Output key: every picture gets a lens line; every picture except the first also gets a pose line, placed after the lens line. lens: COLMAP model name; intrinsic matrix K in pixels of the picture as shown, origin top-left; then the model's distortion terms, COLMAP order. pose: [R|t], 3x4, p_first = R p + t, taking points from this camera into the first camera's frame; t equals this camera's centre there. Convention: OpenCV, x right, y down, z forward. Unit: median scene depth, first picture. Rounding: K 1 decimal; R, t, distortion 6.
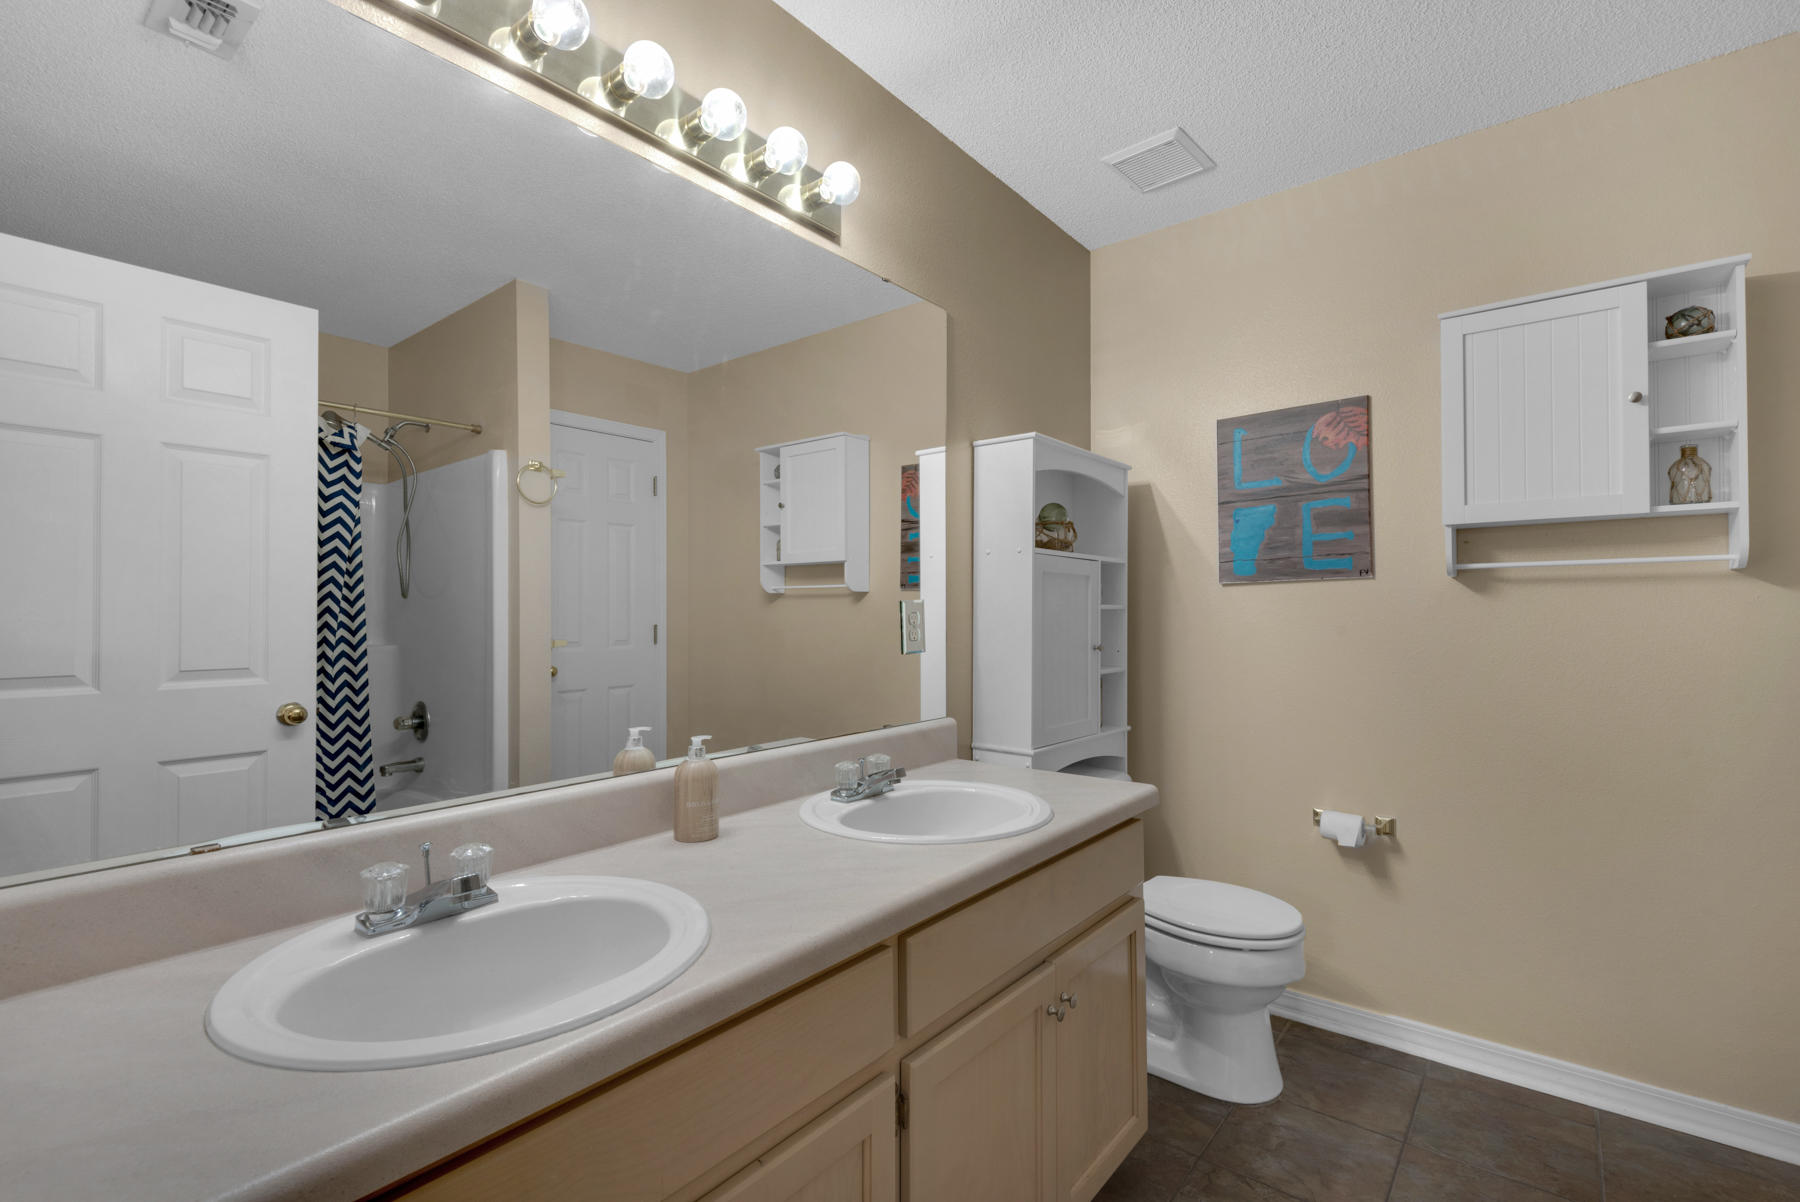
lens RADIAL K [[822.4, 0, 888.2], [0, 822.4, 602.4], [0, 0, 1]] dist [0.011119, -0.000786]
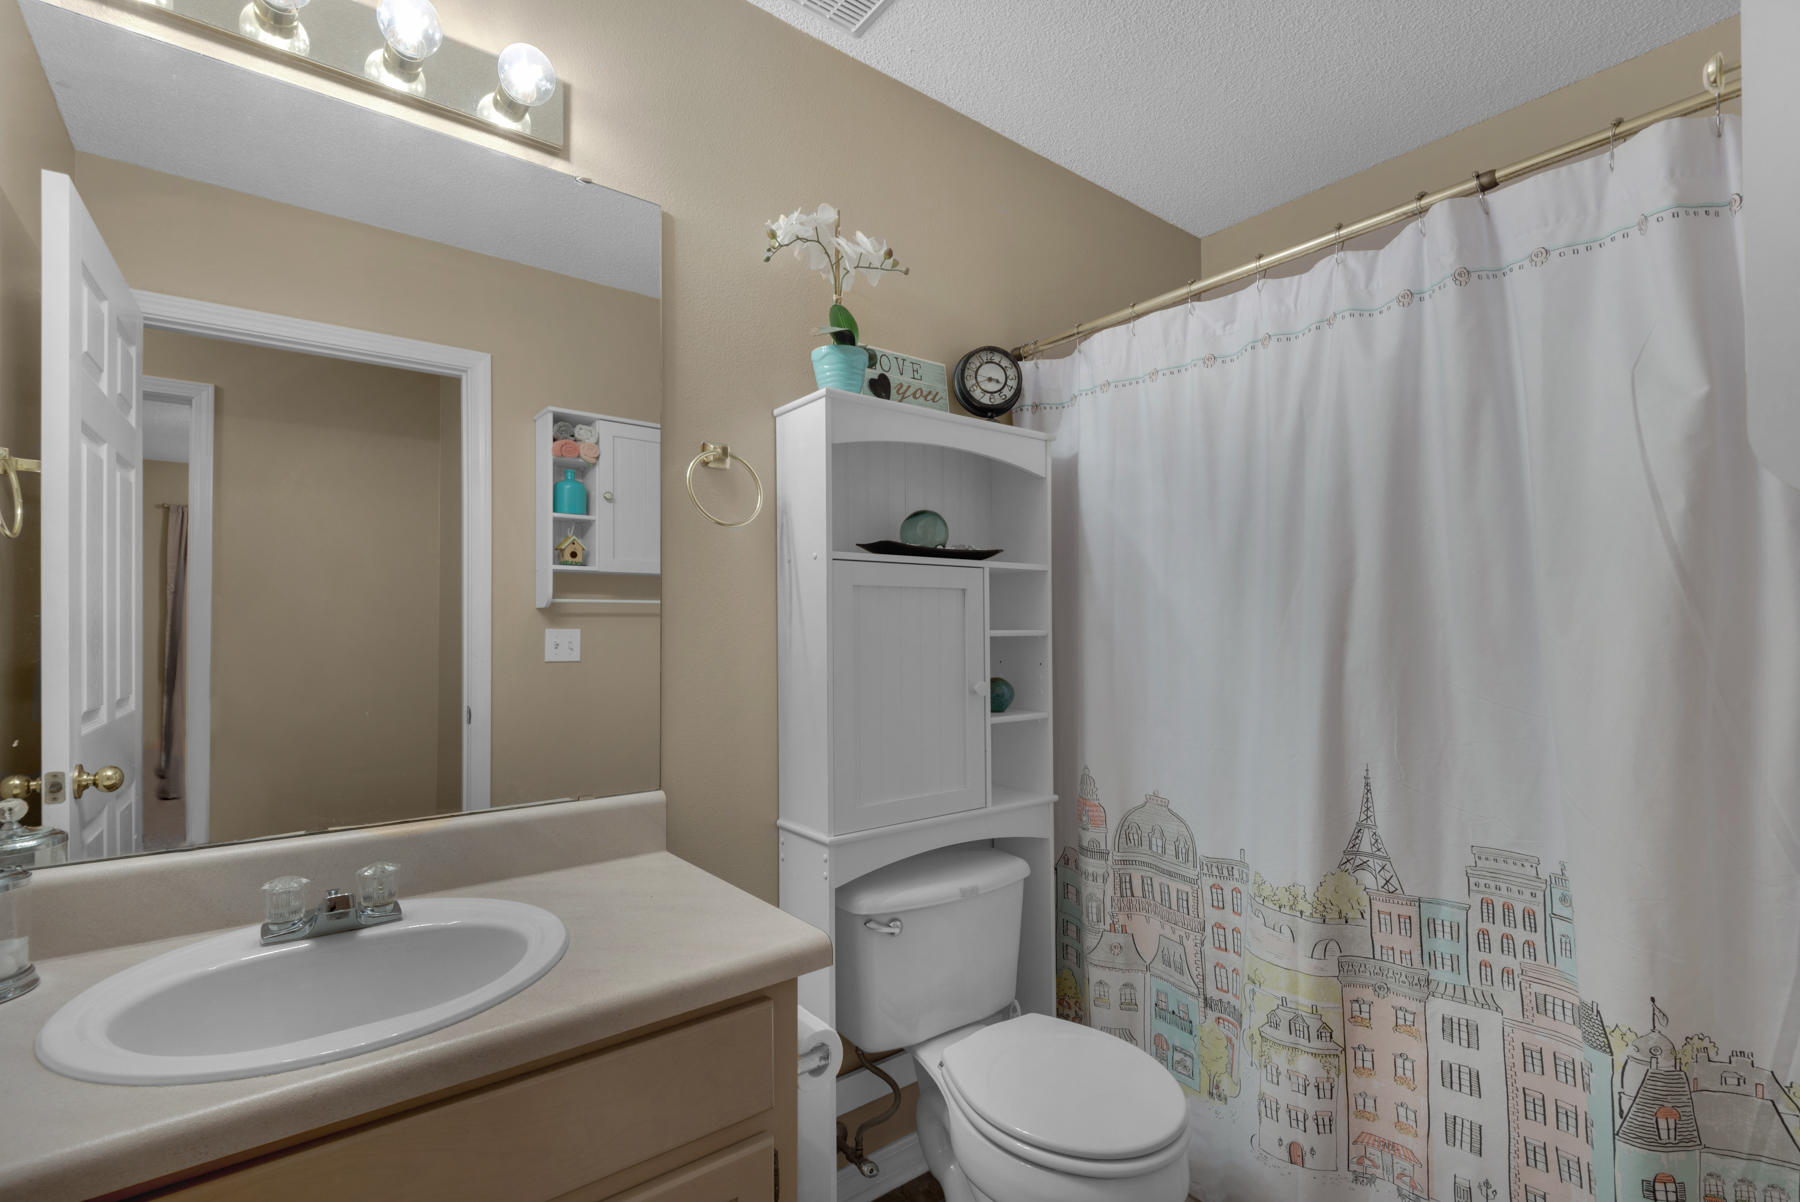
lens RADIAL K [[638.4, 0, 899.3], [0, 638.4, 622.8], [0, 0, 1]] dist [0.000931, 0.000008]
pose [[0.948368, -0.004147, -0.317145, 0.381429], [0.003732, 0.999991, -0.001917, -0.001372], [0.317150, 0.000634, 0.948375, 0.472505]]
